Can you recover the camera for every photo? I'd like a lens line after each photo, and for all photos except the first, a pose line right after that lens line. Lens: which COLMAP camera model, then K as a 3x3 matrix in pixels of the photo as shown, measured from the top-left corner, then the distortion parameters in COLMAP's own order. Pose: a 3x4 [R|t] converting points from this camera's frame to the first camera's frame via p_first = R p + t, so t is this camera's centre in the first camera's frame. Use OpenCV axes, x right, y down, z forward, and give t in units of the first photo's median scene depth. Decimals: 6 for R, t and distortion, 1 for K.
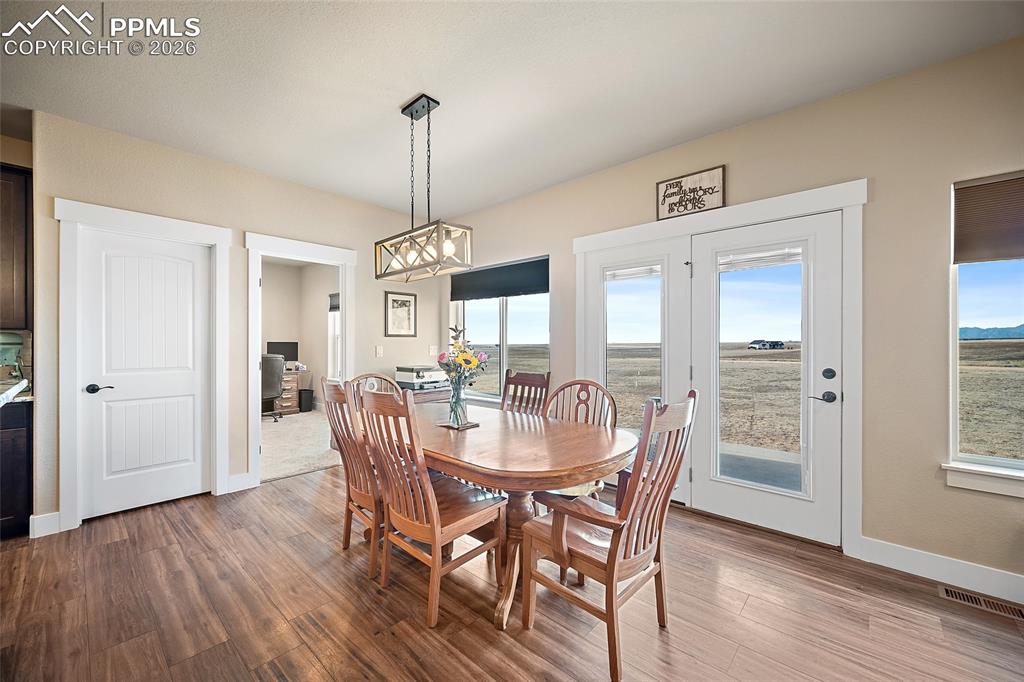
lens RADIAL K [[403.6, 0, 512.9], [0, 403.6, 342.8], [0, 0, 1]] dist [0.000456, -0.000076]
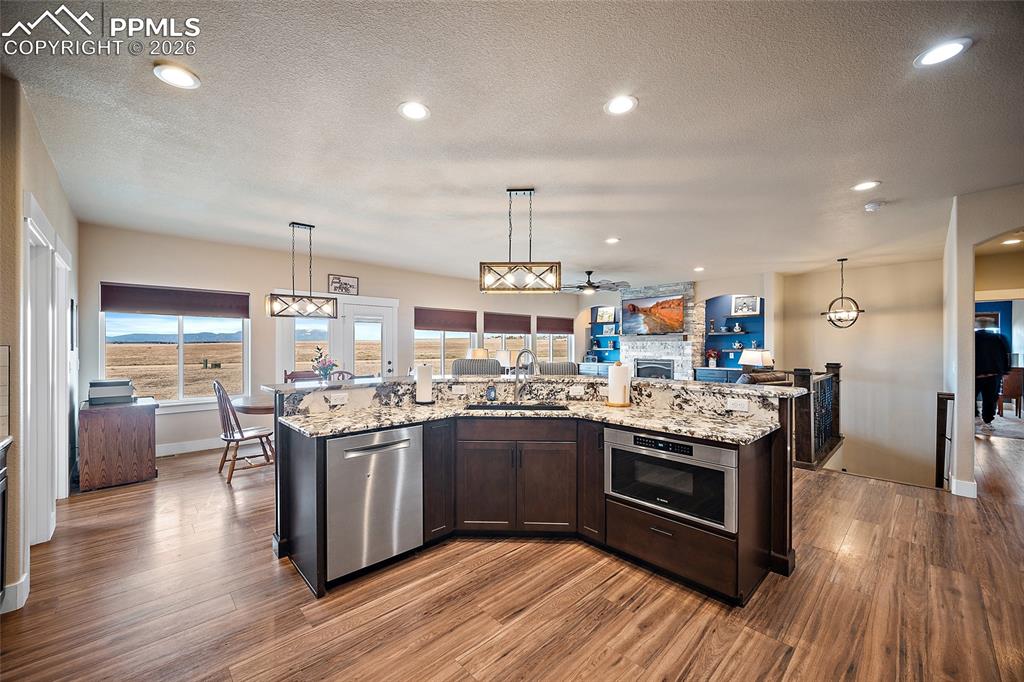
lens RADIAL K [[400.0, 0, 506.2], [0, 400.0, 345.2], [0, 0, 1]] dist [-0.000232, -0.000240]
pose [[0.081641, -0.001487, 0.996661, -1.637929], [0.000709, 0.999999, 0.001433, -0.042659], [-0.996662, 0.000590, 0.081642, -0.056856]]
